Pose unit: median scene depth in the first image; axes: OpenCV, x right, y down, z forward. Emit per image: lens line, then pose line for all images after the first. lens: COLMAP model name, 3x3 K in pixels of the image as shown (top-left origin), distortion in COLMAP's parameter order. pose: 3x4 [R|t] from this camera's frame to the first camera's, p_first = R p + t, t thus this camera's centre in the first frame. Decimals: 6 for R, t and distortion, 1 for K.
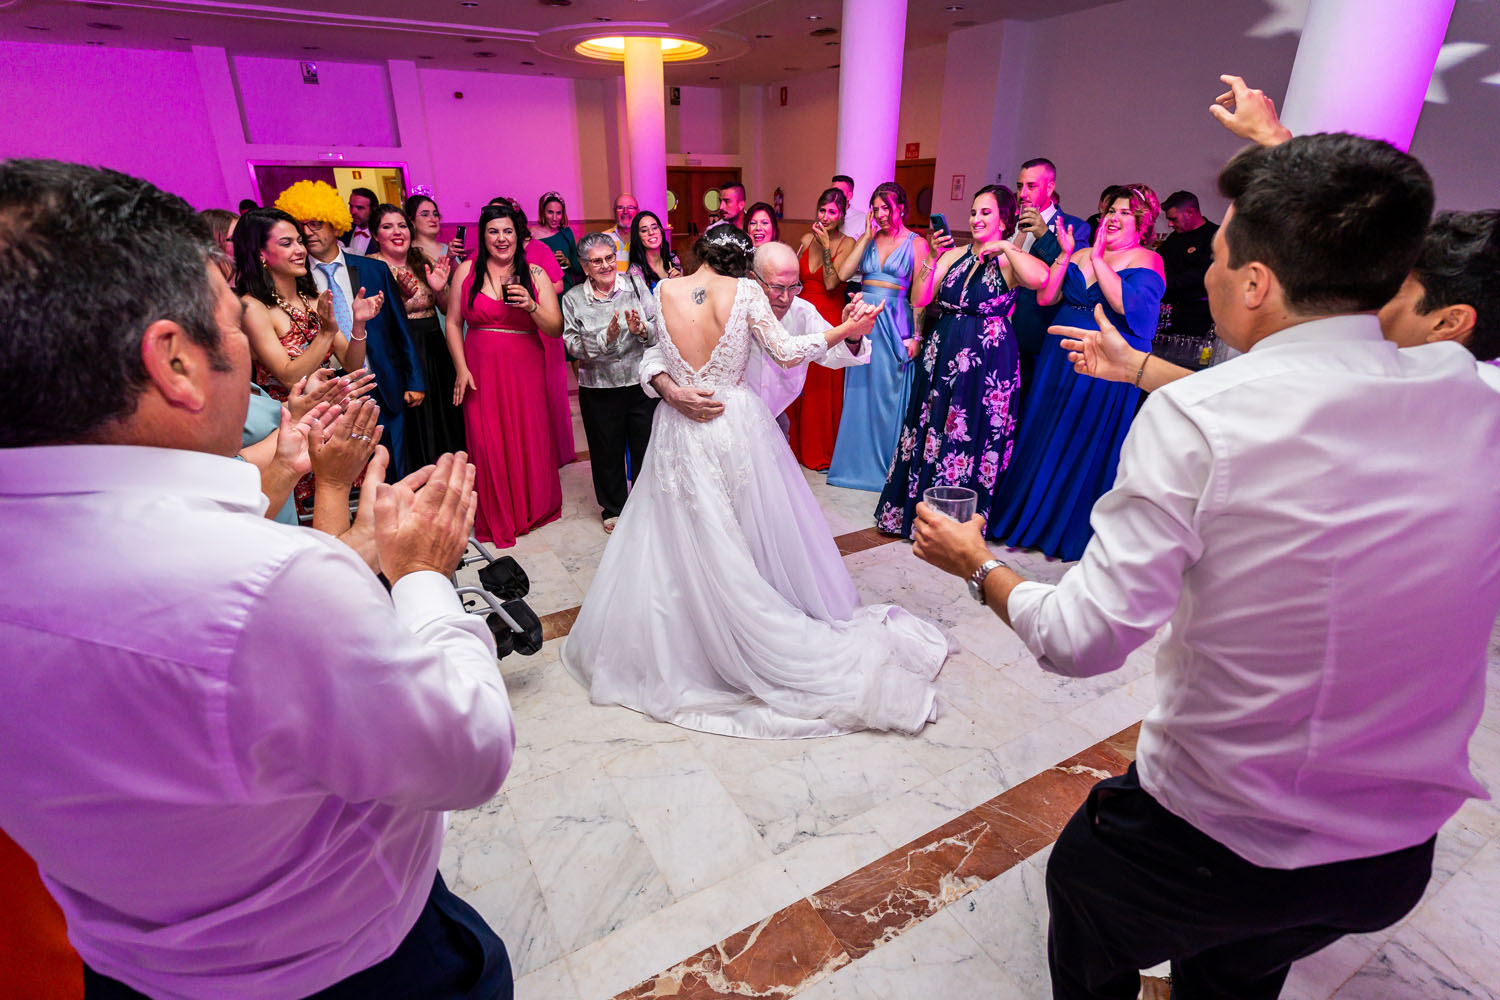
lens RADIAL K [[764.2, 0, 750.0], [0, 764.2, 500.0], [0, 0, 1]] dist [-0.004250, -0.002115]
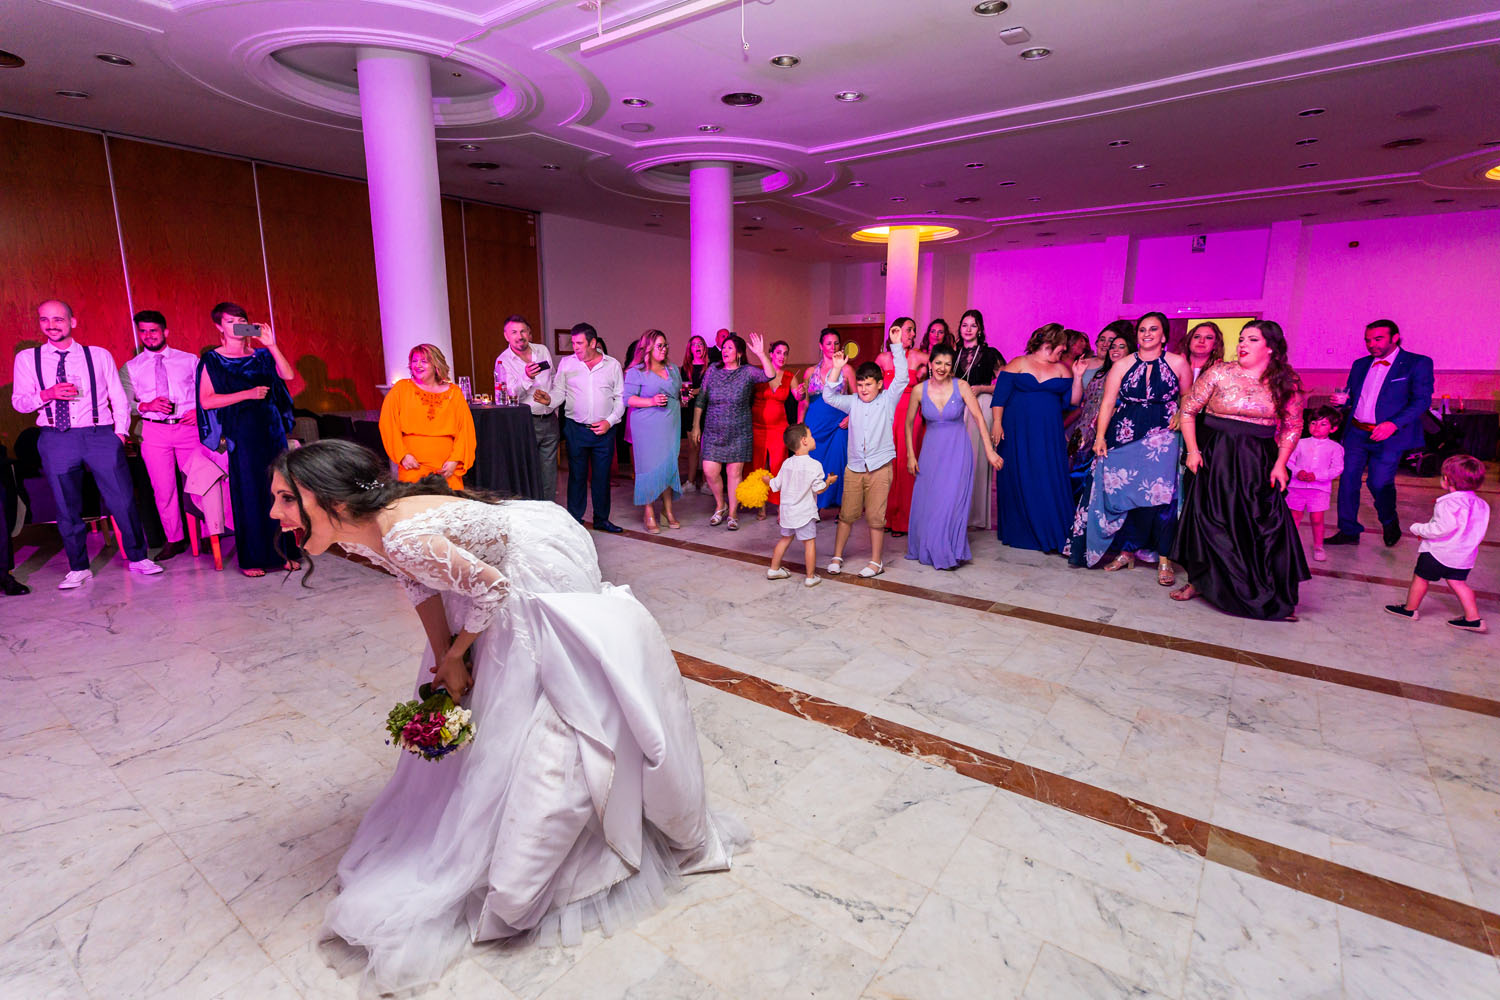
lens RADIAL K [[764.2, 0, 750.0], [0, 764.2, 500.0], [0, 0, 1]] dist [-0.004250, -0.002115]
pose [[0.424227, 0.164724, -0.890448, 1.359595], [-0.324714, 0.945596, 0.020226, 0.114831], [0.845335, 0.280561, 0.454636, -0.127886]]
